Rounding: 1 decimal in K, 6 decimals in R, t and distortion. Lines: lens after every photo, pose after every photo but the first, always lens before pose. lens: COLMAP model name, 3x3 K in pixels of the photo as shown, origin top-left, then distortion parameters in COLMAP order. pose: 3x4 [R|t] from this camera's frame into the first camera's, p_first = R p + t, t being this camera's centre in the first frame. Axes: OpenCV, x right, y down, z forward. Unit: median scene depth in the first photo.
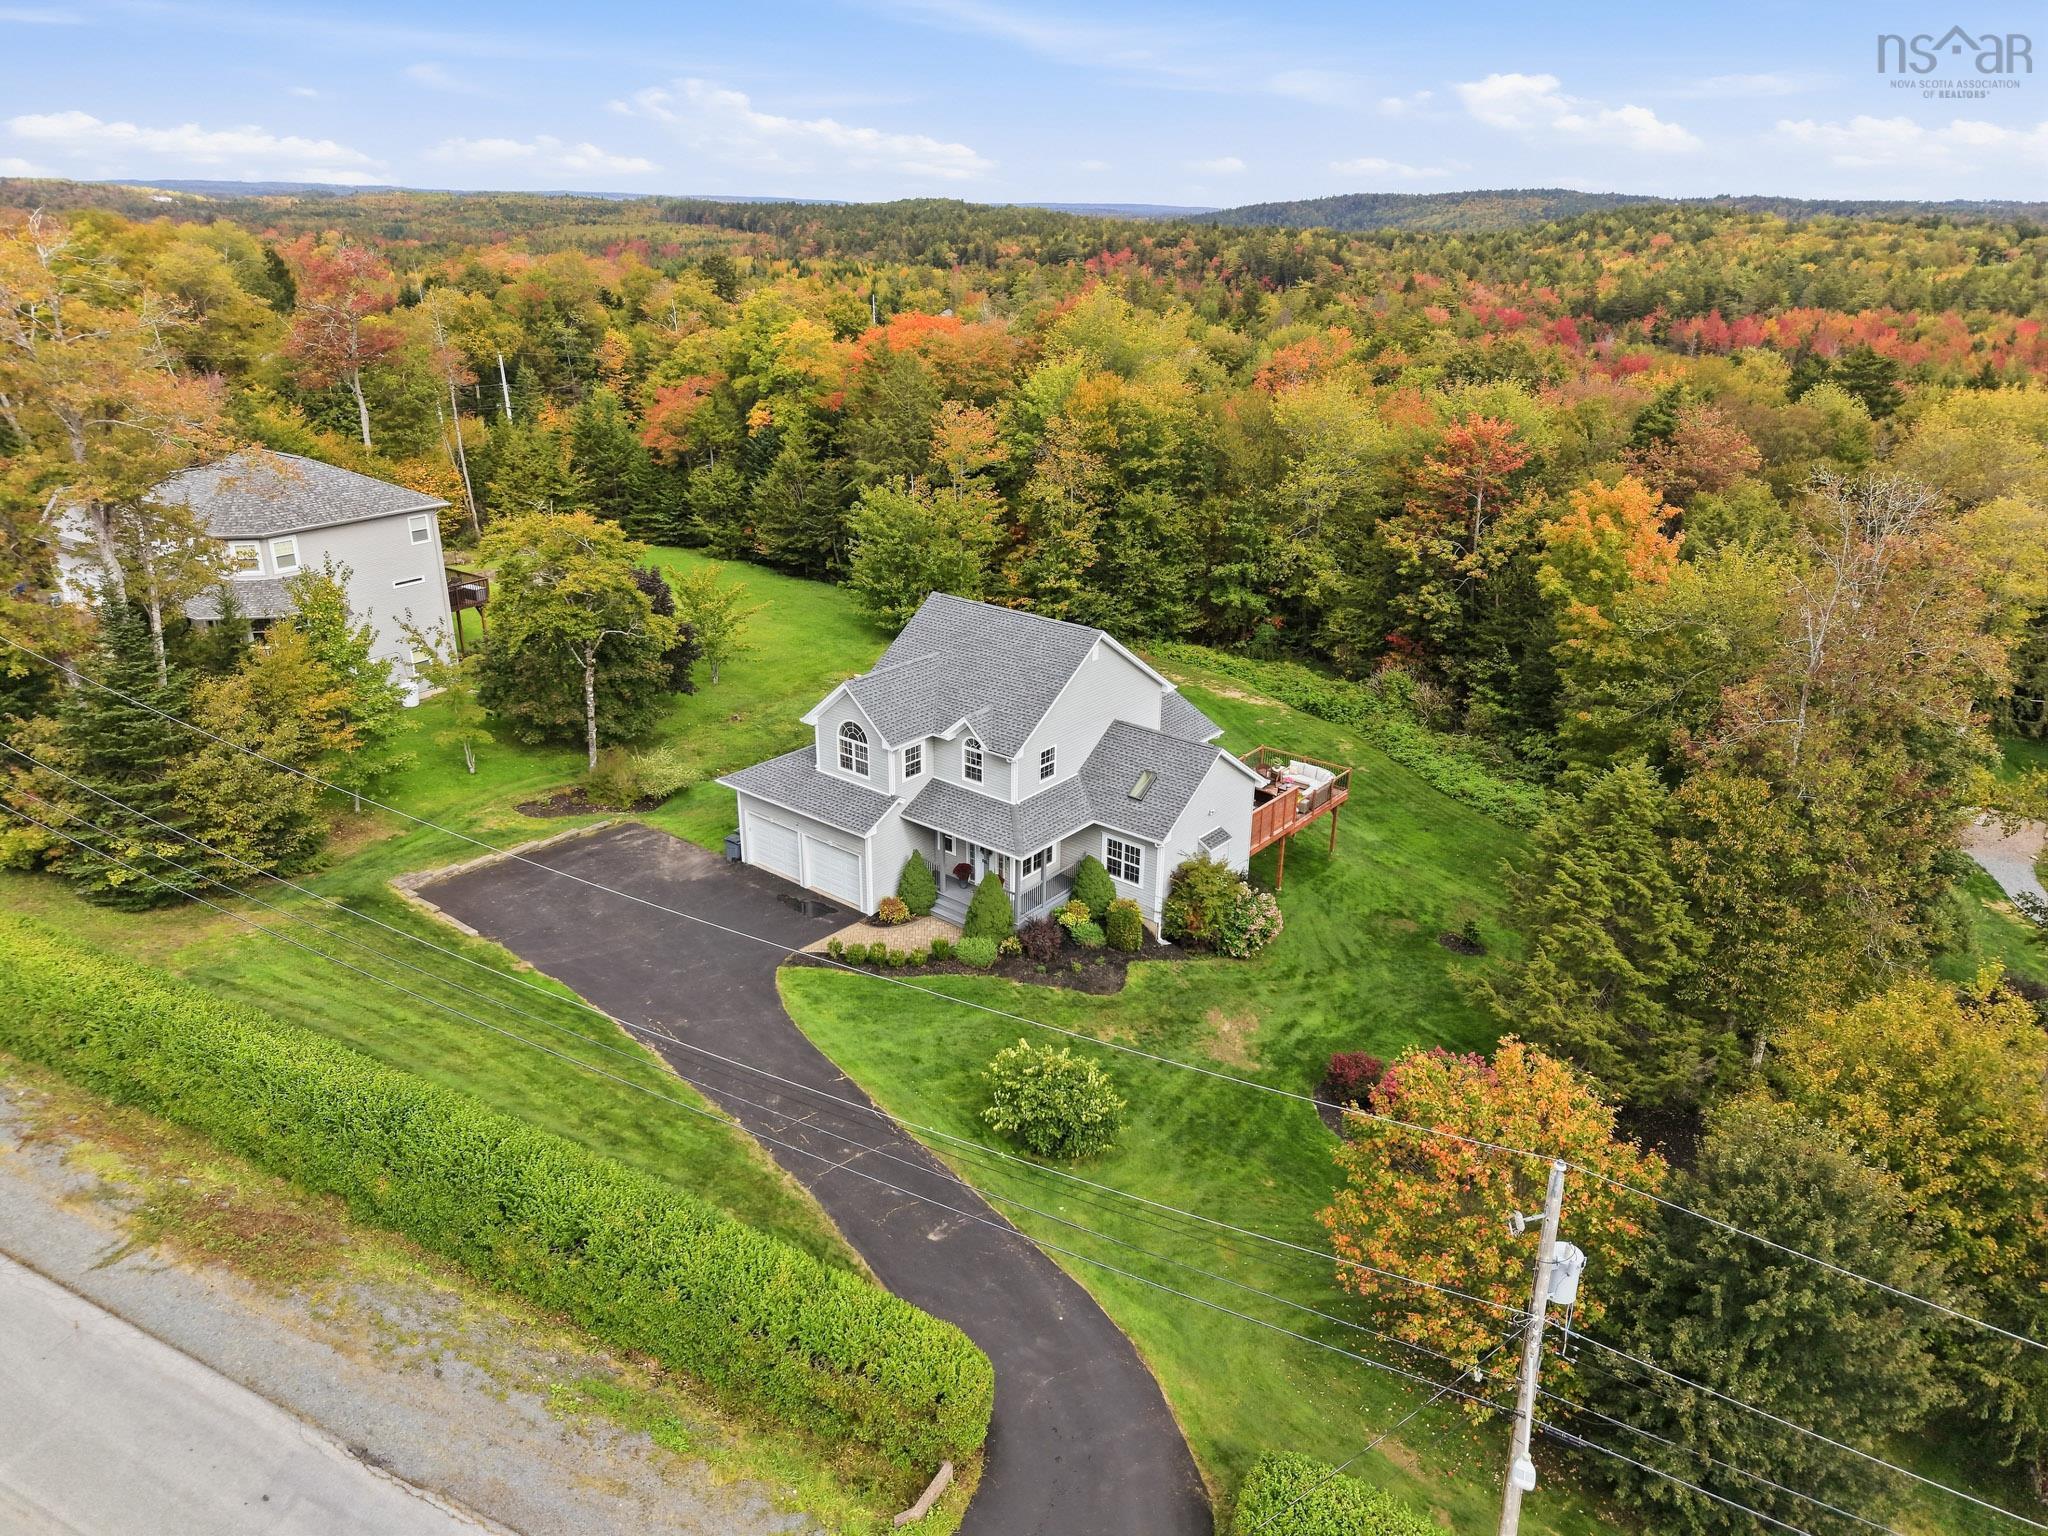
lens RADIAL K [[1365.1, 0, 1024.0], [0, 1365.1, 768.0], [0, 0, 1]] dist [0.019535, -0.023722]
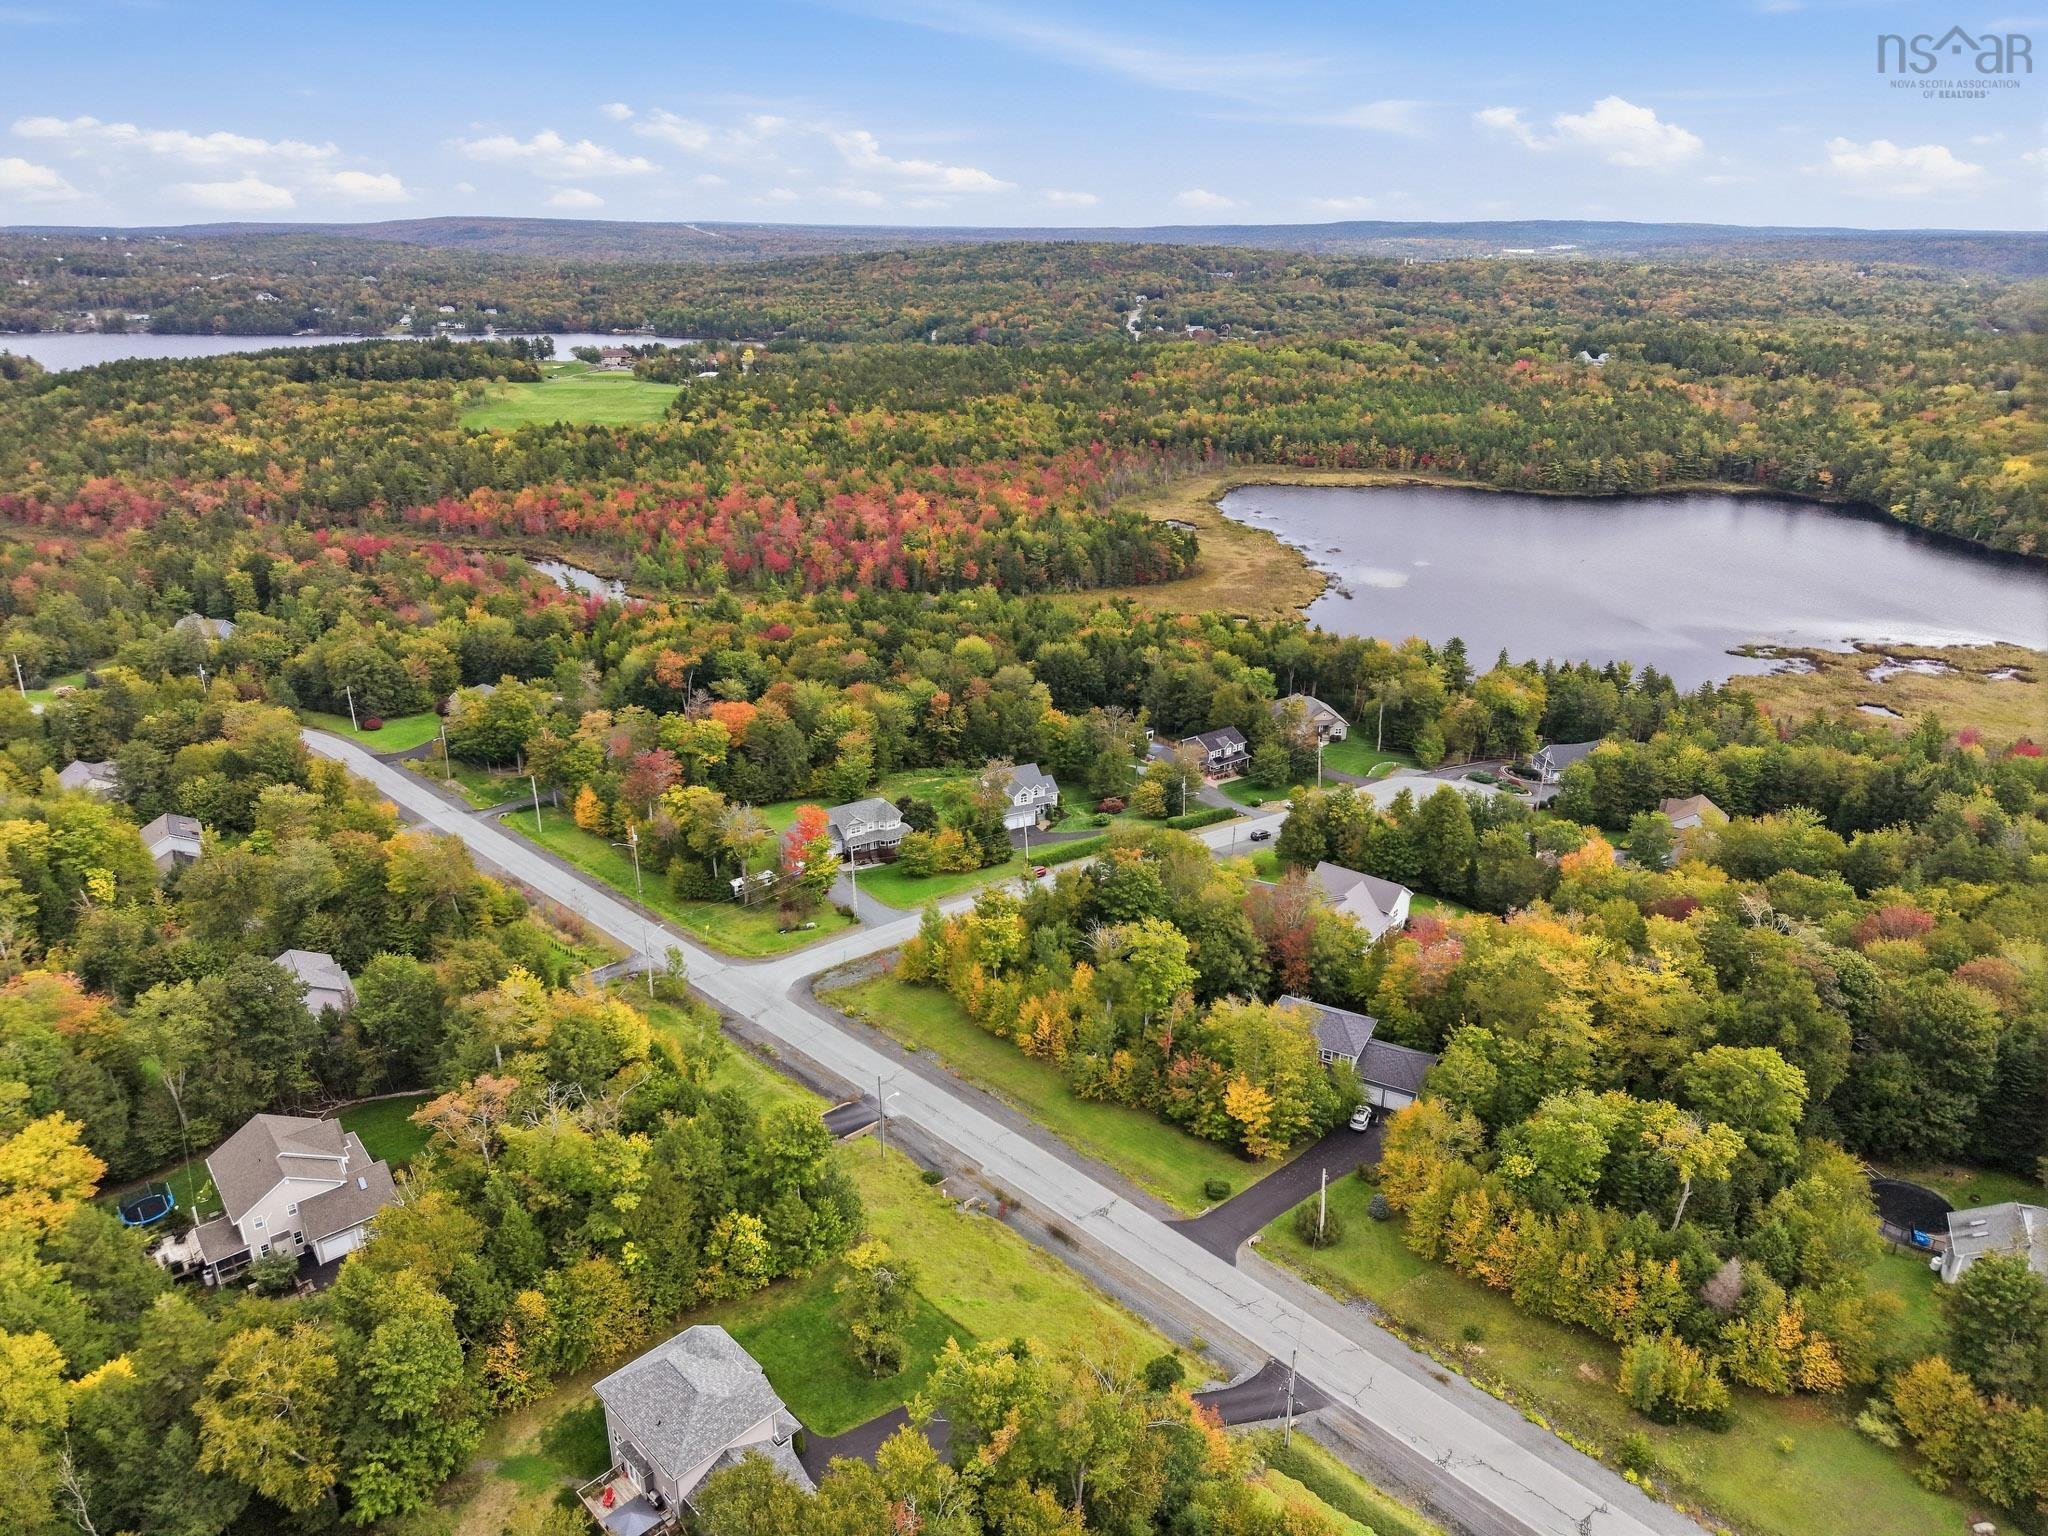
lens RADIAL K [[1365.1, 0, 1024.0], [0, 1365.1, 768.0], [0, 0, 1]] dist [0.019535, -0.023722]
pose [[0.411961, -0.341245, 0.844891, -2.709555], [0.338730, 0.918131, 0.205665, -0.719776], [-0.845902, 0.201464, 0.493824, -1.001258]]
